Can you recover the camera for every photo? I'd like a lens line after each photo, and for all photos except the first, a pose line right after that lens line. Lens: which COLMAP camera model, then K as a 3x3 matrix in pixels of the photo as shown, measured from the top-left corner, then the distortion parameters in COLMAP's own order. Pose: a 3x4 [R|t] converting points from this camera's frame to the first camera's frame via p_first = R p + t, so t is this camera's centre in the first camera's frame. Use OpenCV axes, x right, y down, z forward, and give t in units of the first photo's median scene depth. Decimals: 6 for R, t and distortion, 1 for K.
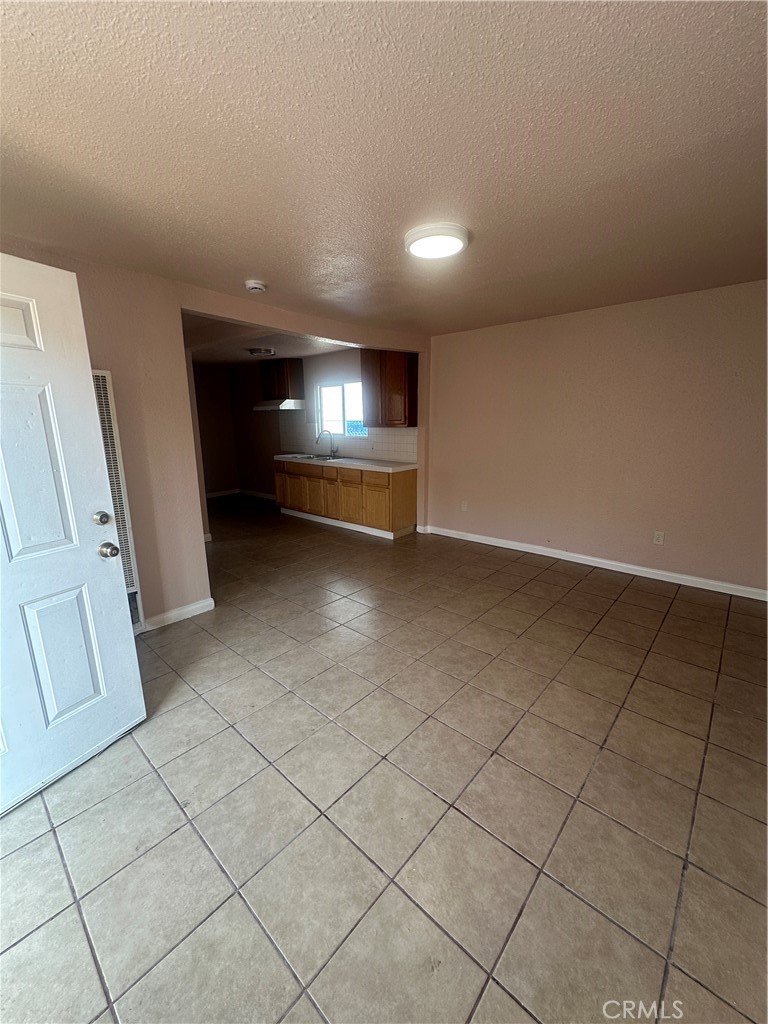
lens RADIAL K [[409.2, 0, 384.5], [0, 409.2, 508.4], [0, 0, 1]] dist [-0.005190, 0.000911]
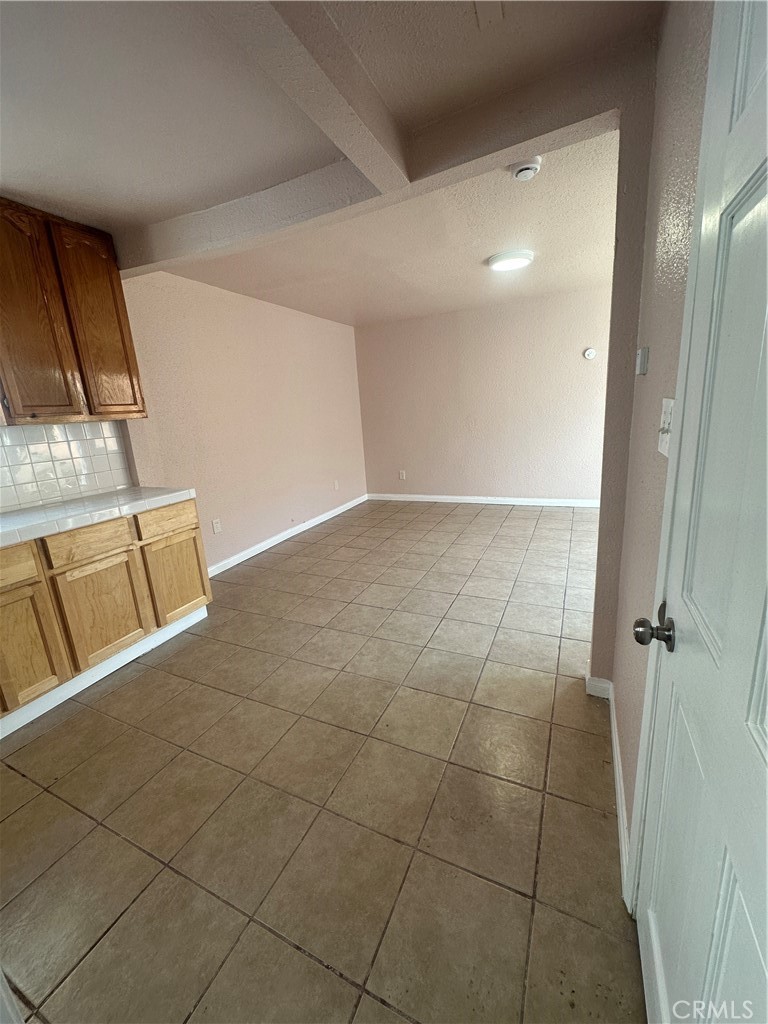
lens RADIAL K [[409.2, 0, 383.6], [0, 409.2, 510.2], [0, 0, 1]] dist [-0.005190, 0.000911]
pose [[-0.283268, -0.202306, 0.937460, -1.511938], [0.269701, 0.921245, 0.280302, -0.414375], [-0.920337, 0.332235, -0.206397, 2.347202]]
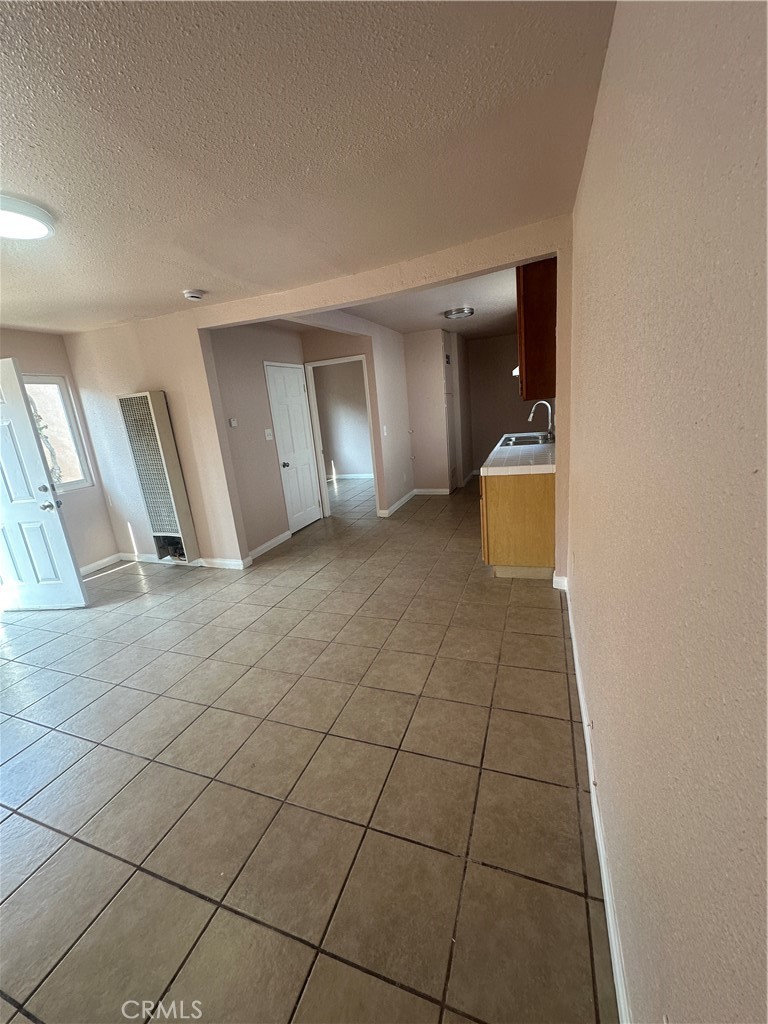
lens RADIAL K [[409.2, 0, 382.0], [0, 409.2, 511.0], [0, 0, 1]] dist [-0.005190, 0.000911]
pose [[0.358851, 0.206503, -0.910265, 1.464581], [-0.105204, 0.977954, 0.180385, -0.348629], [0.927447, 0.031032, 0.372664, 1.635995]]
